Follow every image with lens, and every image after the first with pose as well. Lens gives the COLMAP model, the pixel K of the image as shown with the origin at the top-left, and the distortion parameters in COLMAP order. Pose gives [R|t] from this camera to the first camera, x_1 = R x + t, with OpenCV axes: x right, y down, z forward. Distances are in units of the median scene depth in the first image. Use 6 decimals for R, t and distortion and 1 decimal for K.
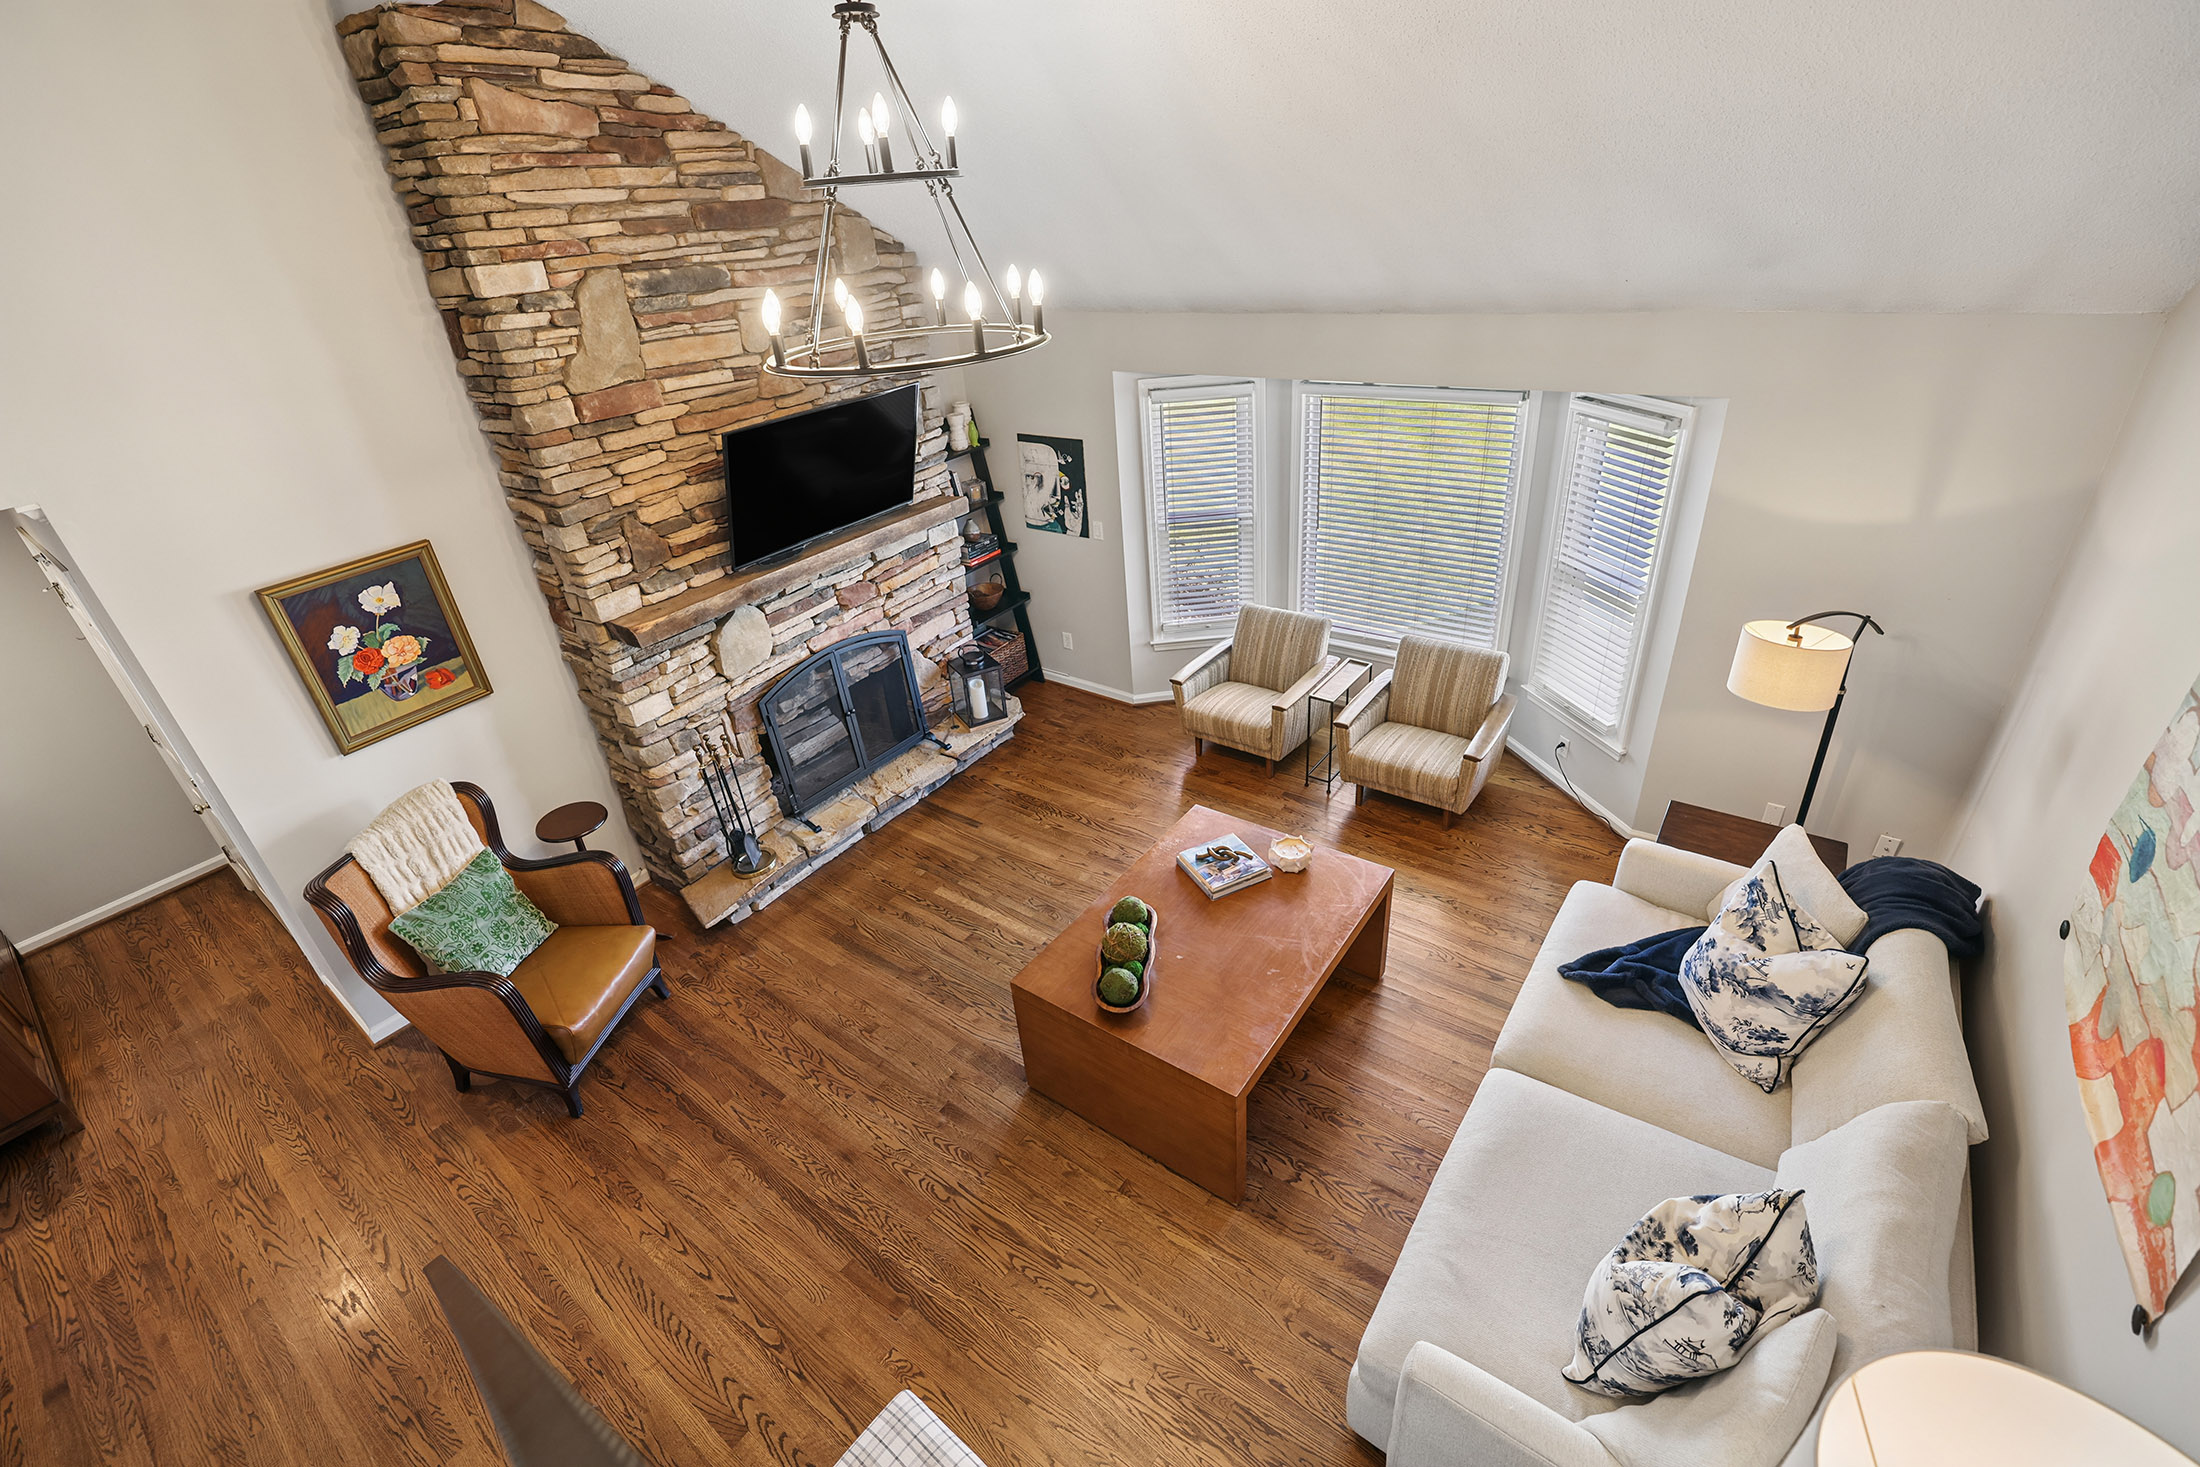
lens RADIAL K [[953.1, 0, 1089.0], [0, 953.1, 700.2], [0, 0, 1]] dist [-0.050722, 0.021973]
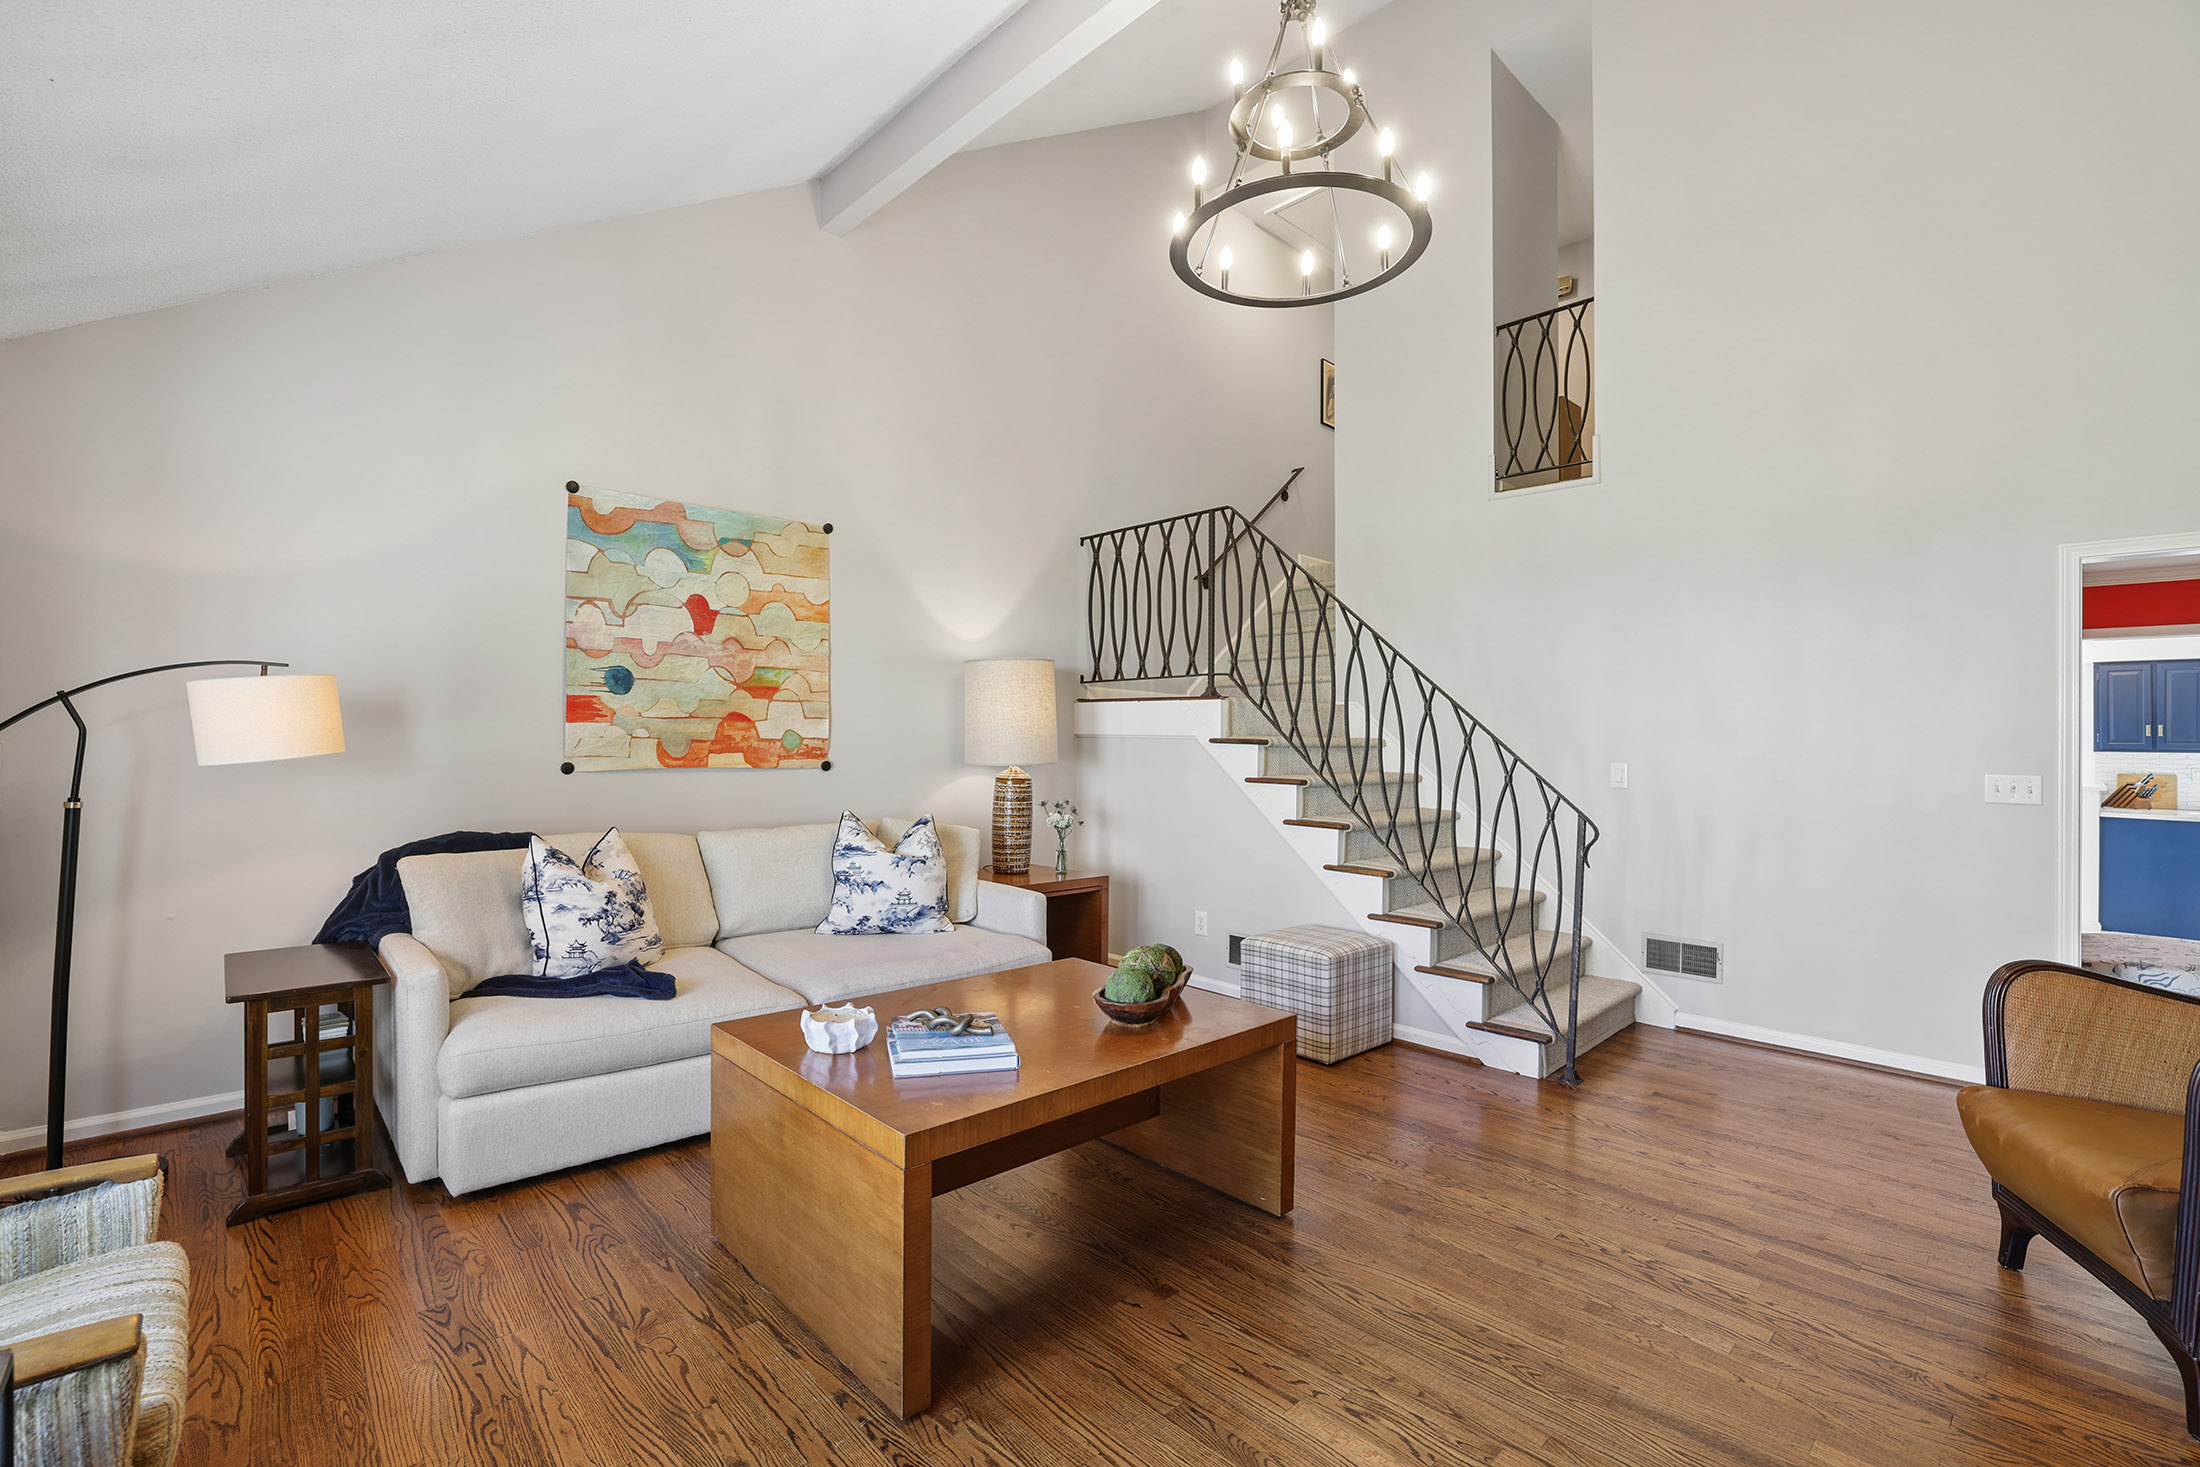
lens RADIAL K [[969.8, 0, 1077.7], [0, 969.8, 738.7], [0, 0, 1]] dist [-0.047073, 0.023315]
pose [[-0.980392, 0.069373, 0.184441, -0.053491], [0.146623, 0.882145, 0.447572, -0.209110], [-0.131654, 0.465840, -0.875020, 1.190608]]
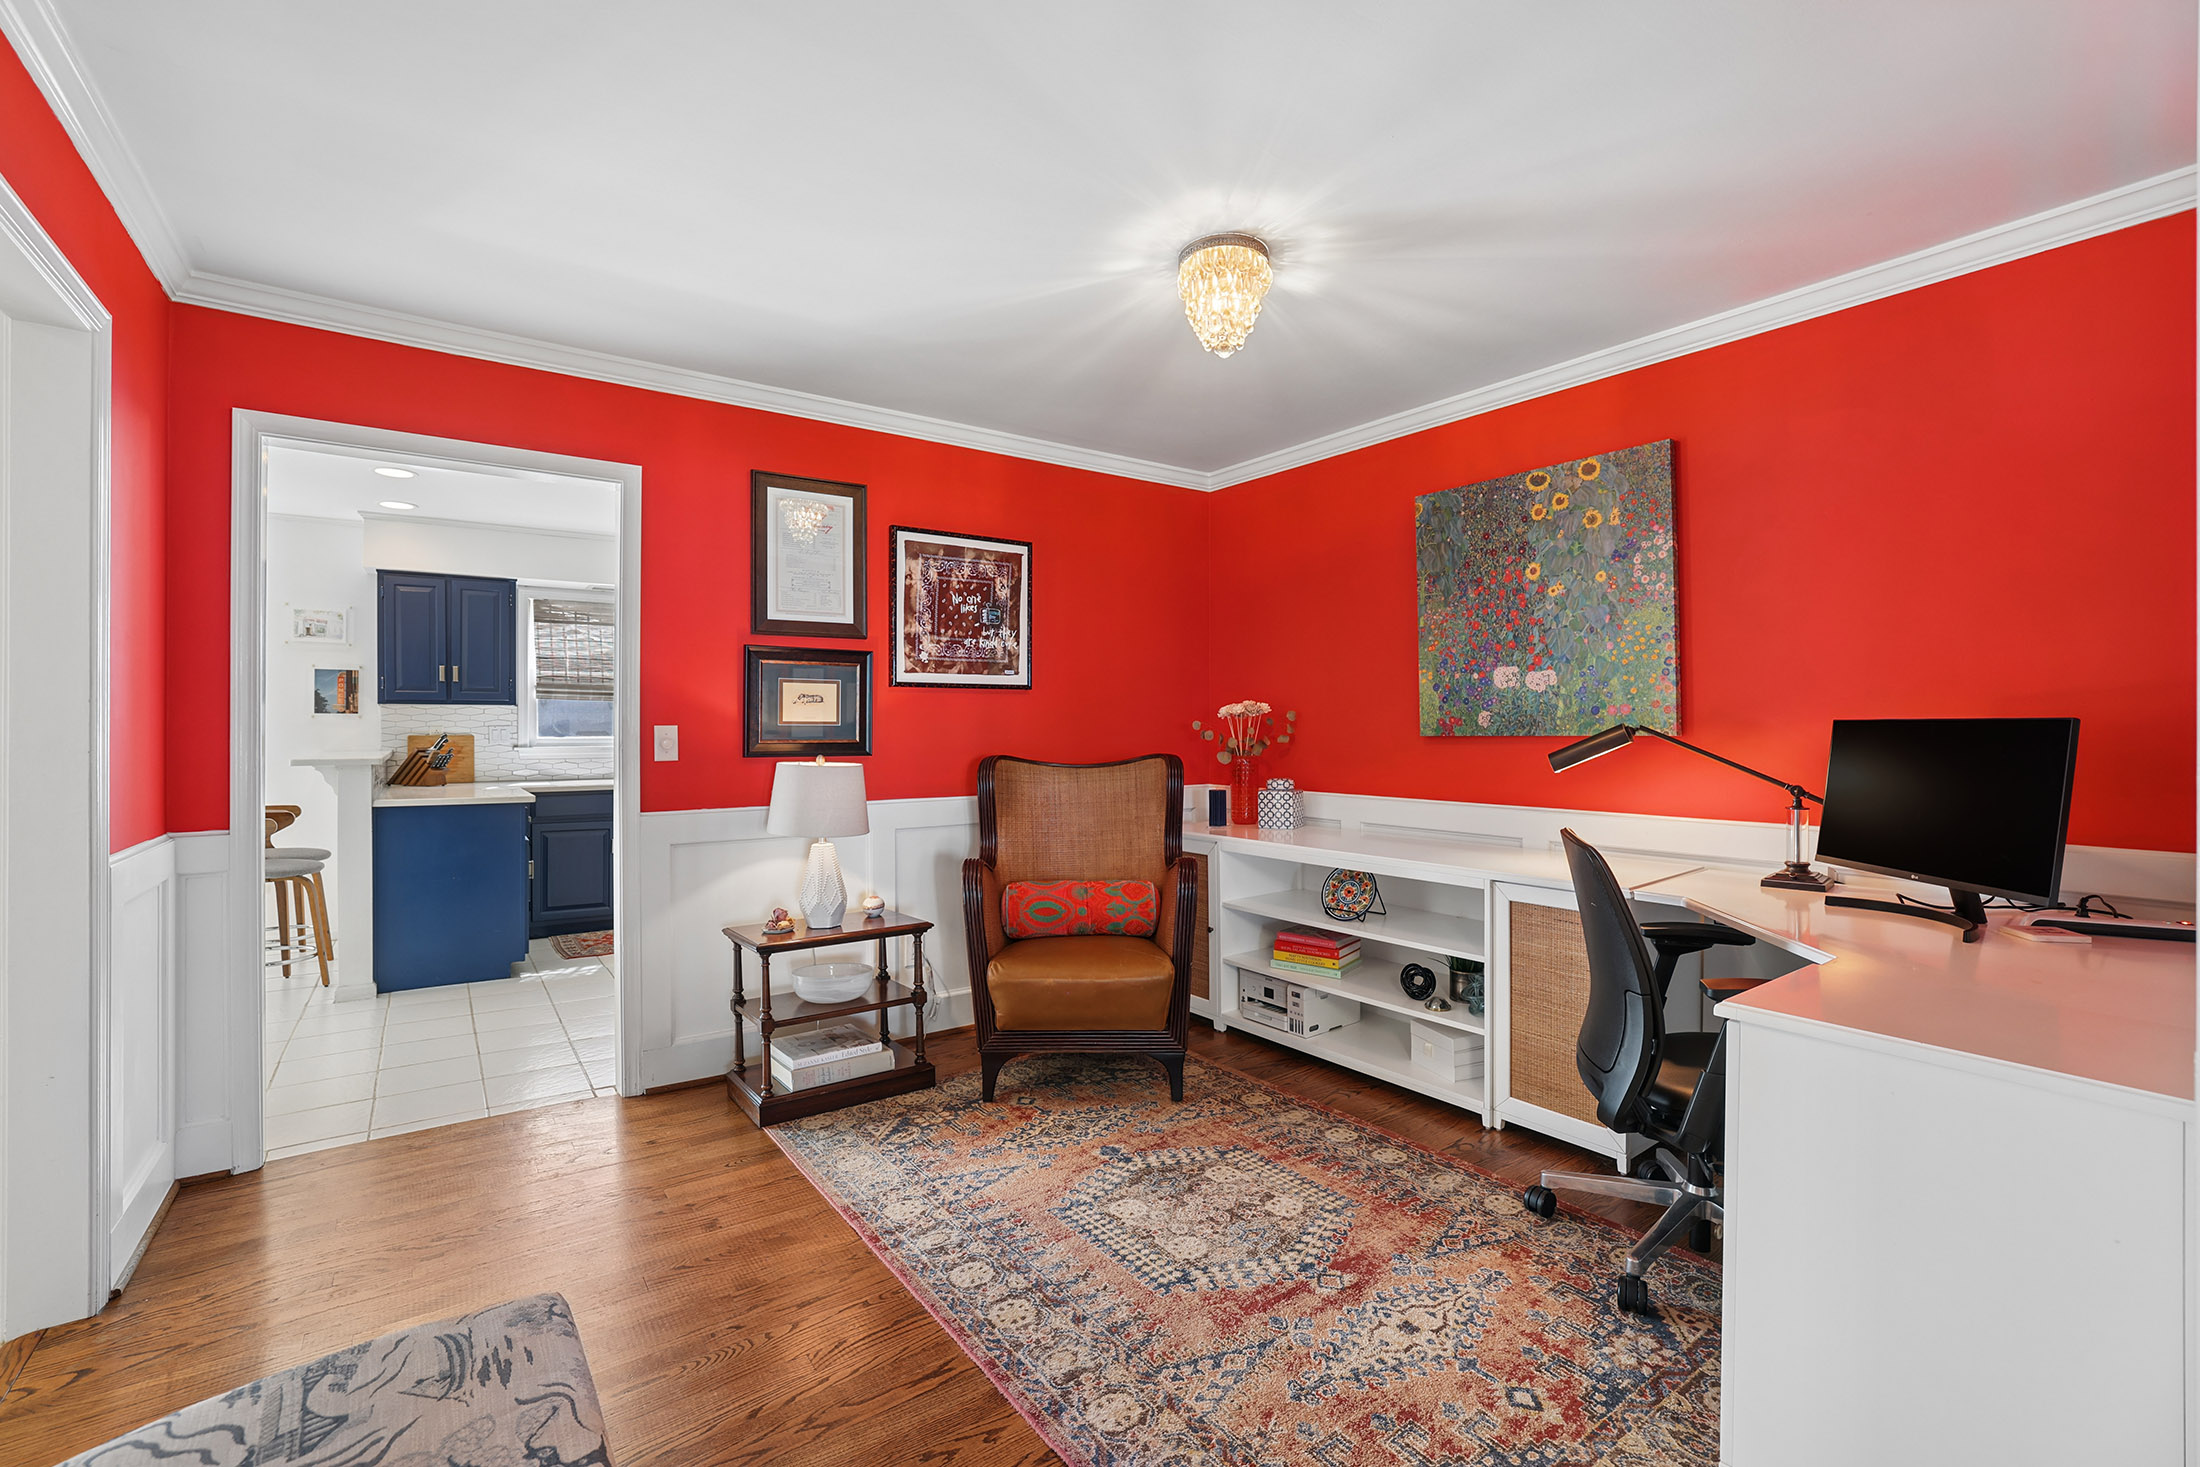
lens RADIAL K [[950.9, 0, 1092.1], [0, 950.9, 725.8], [0, 0, 1]] dist [-0.051487, 0.017141]
pose [[-0.299338, 0.083458, -0.950490, -0.756094], [-0.428118, 0.878513, 0.211965, 0.259602], [0.852708, 0.470371, -0.227242, 0.474479]]
